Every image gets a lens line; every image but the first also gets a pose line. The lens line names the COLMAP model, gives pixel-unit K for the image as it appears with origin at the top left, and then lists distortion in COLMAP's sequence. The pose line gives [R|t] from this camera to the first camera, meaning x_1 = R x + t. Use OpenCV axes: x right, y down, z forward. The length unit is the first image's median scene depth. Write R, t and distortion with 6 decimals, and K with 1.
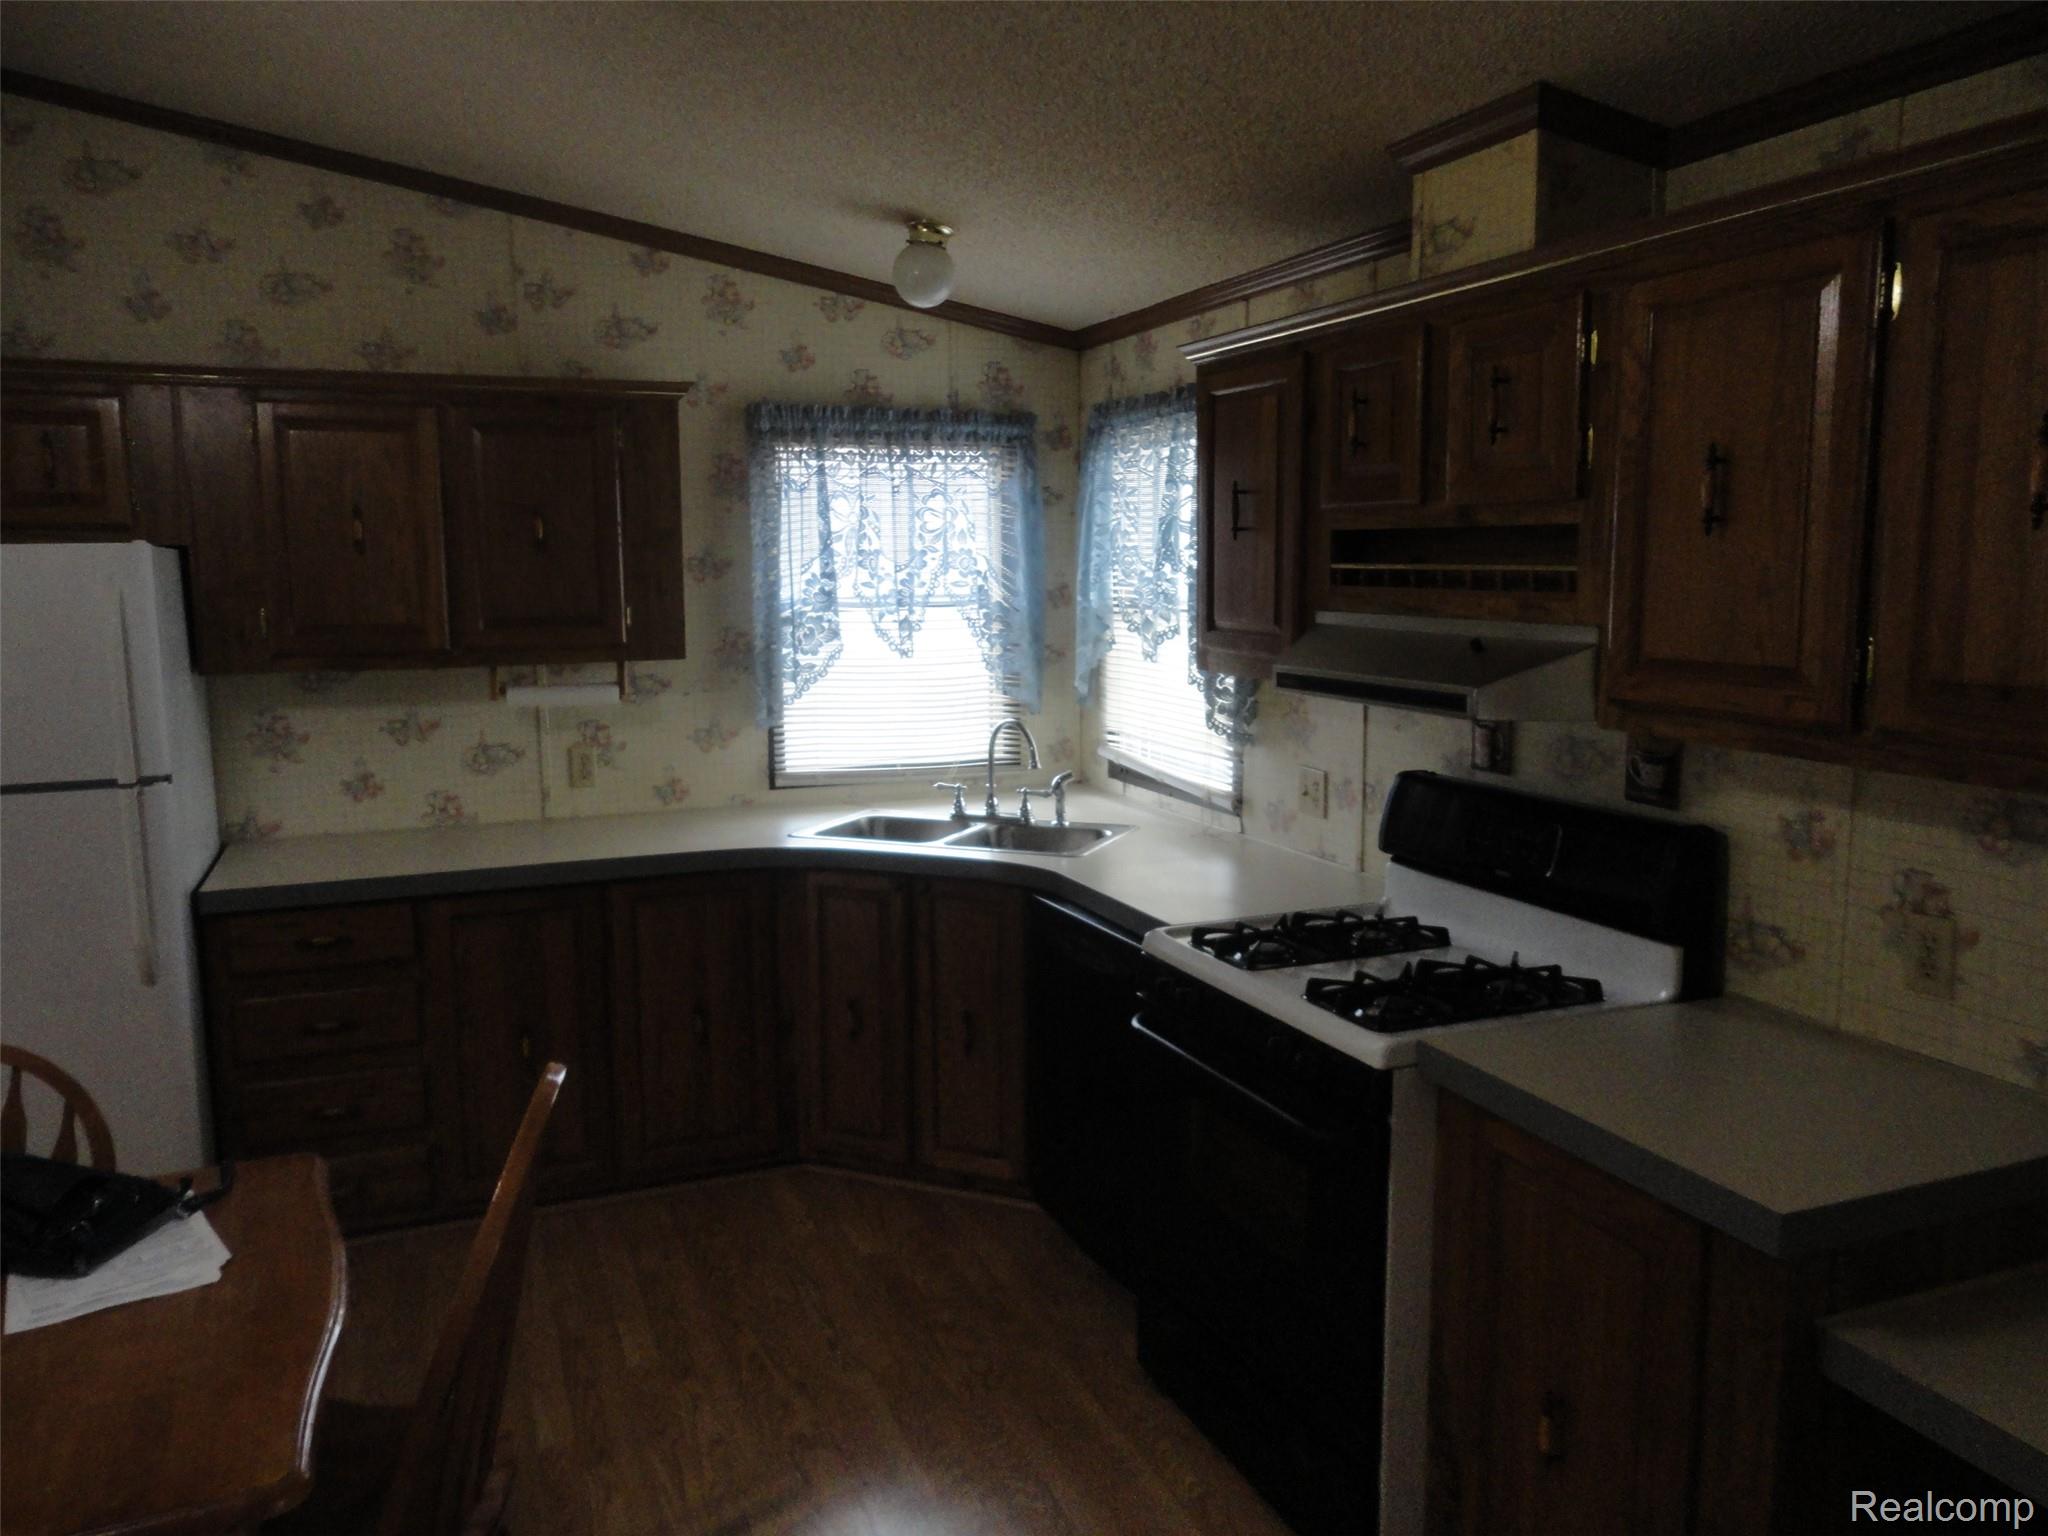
lens RADIAL K [[1510.8, 0, 1028.0], [0, 1510.8, 764.4], [0, 0, 1]] dist [0.004640, 0.009368]
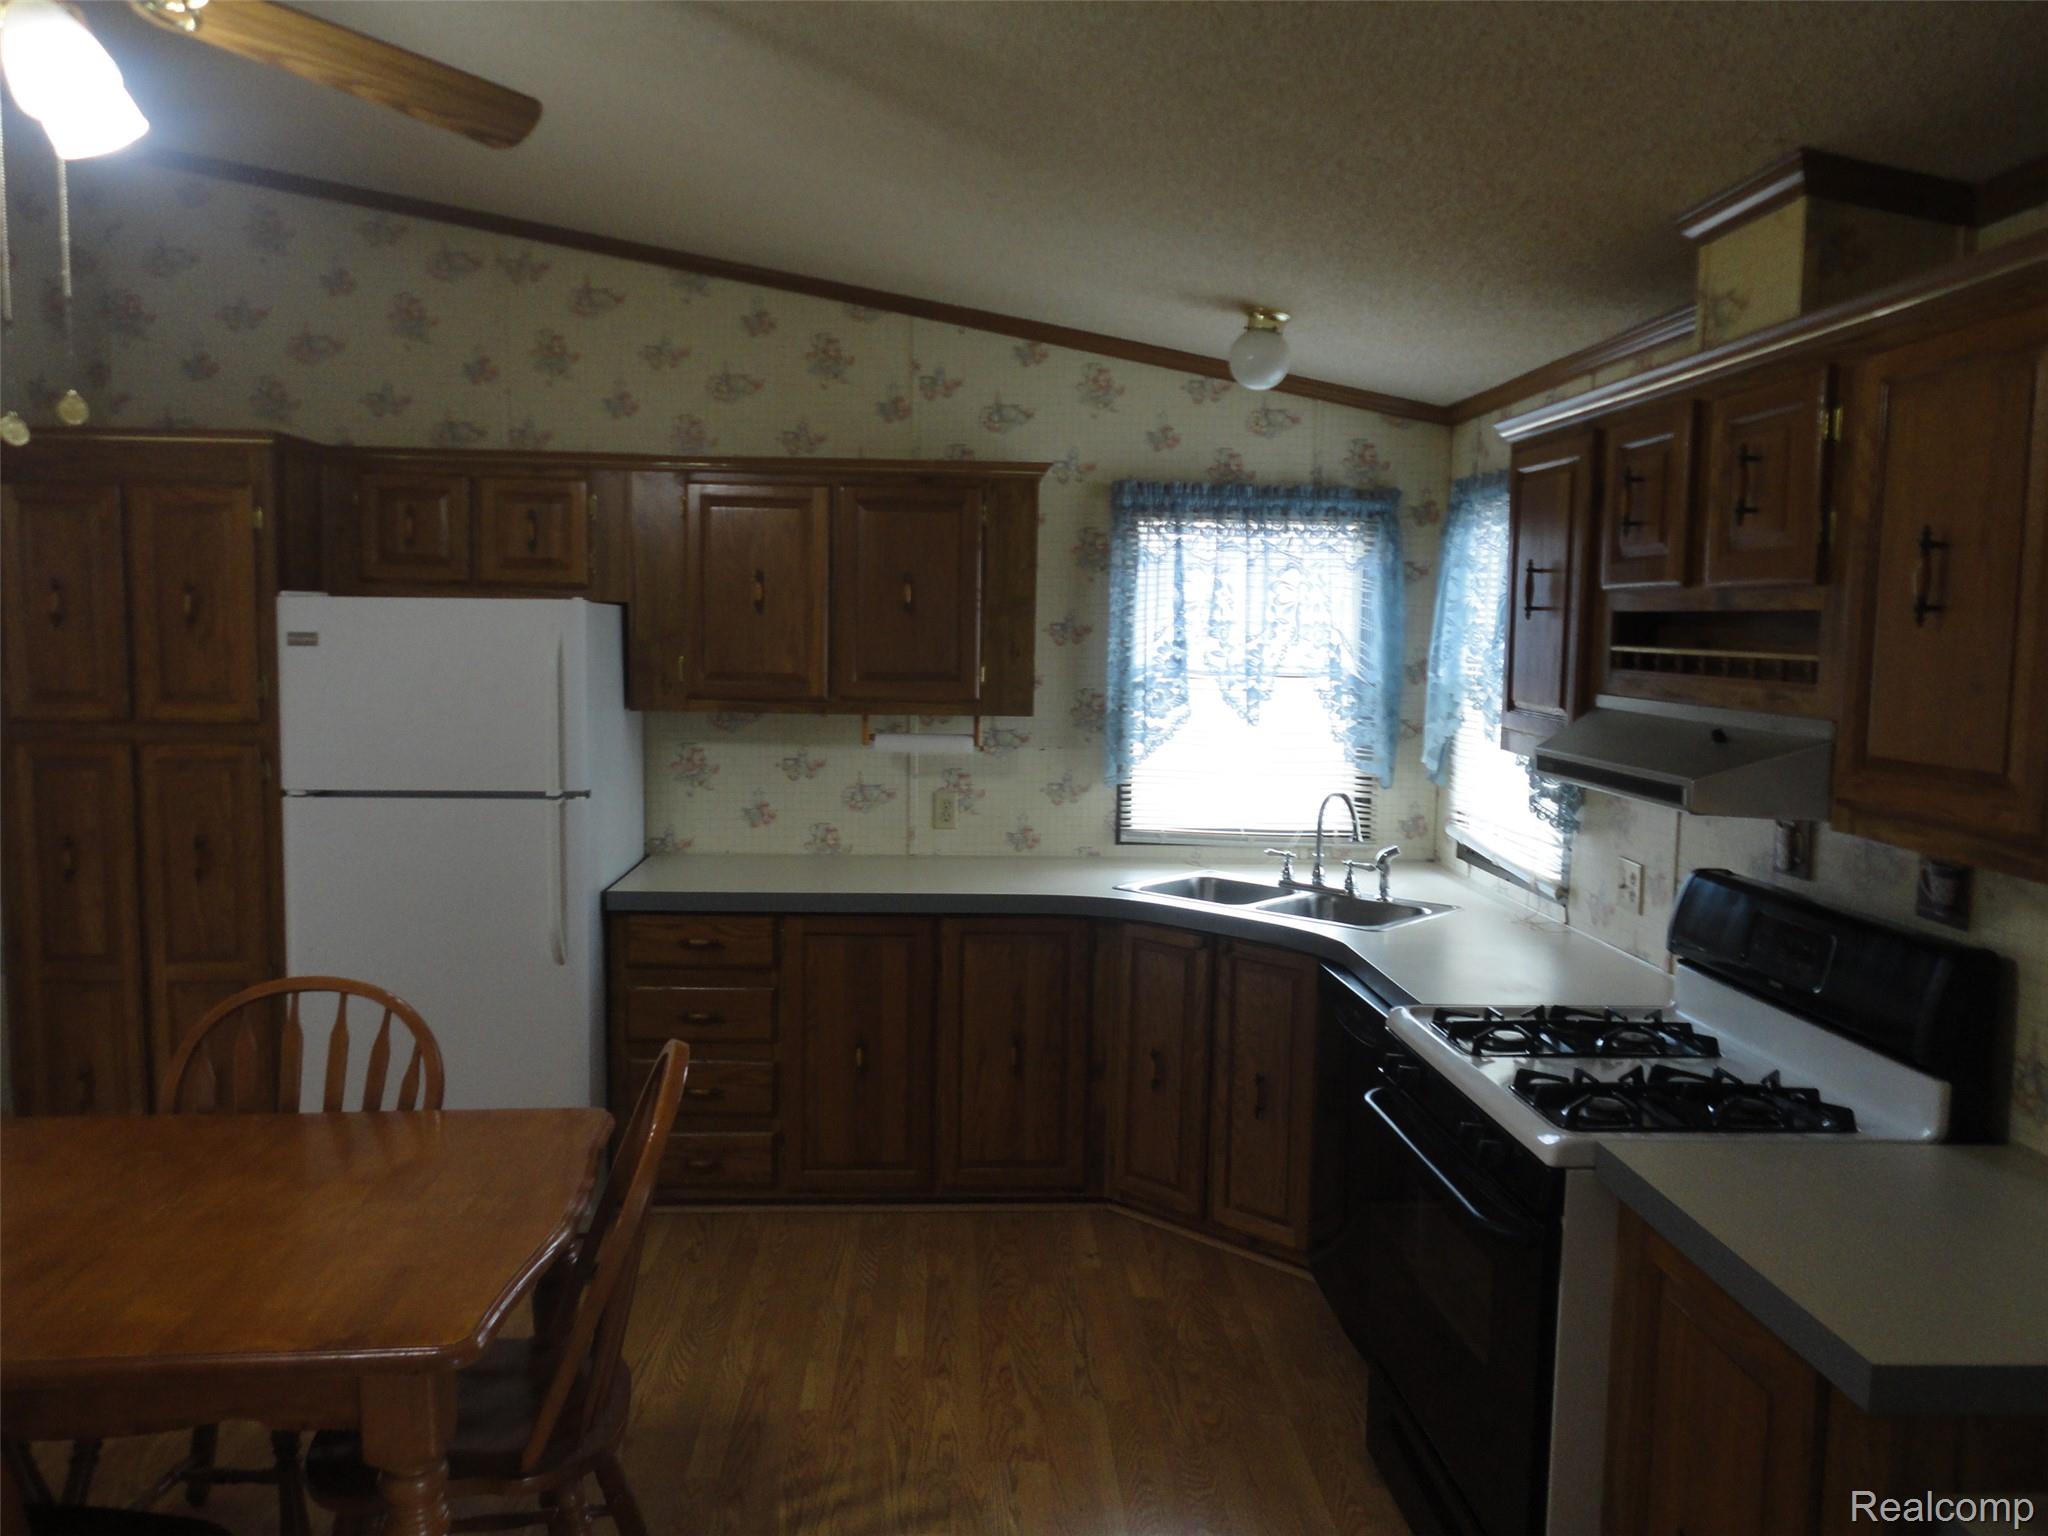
lens RADIAL K [[1509.6, 0, 1024.0], [0, 1509.6, 768.0], [0, 0, 1]] dist [-0.003051, 0.003284]
pose [[0.944031, 0.057049, -0.324887, 0.122192], [-0.070924, 0.996999, -0.031017, 0.001001], [0.322143, 0.052323, 0.945244, -0.019502]]
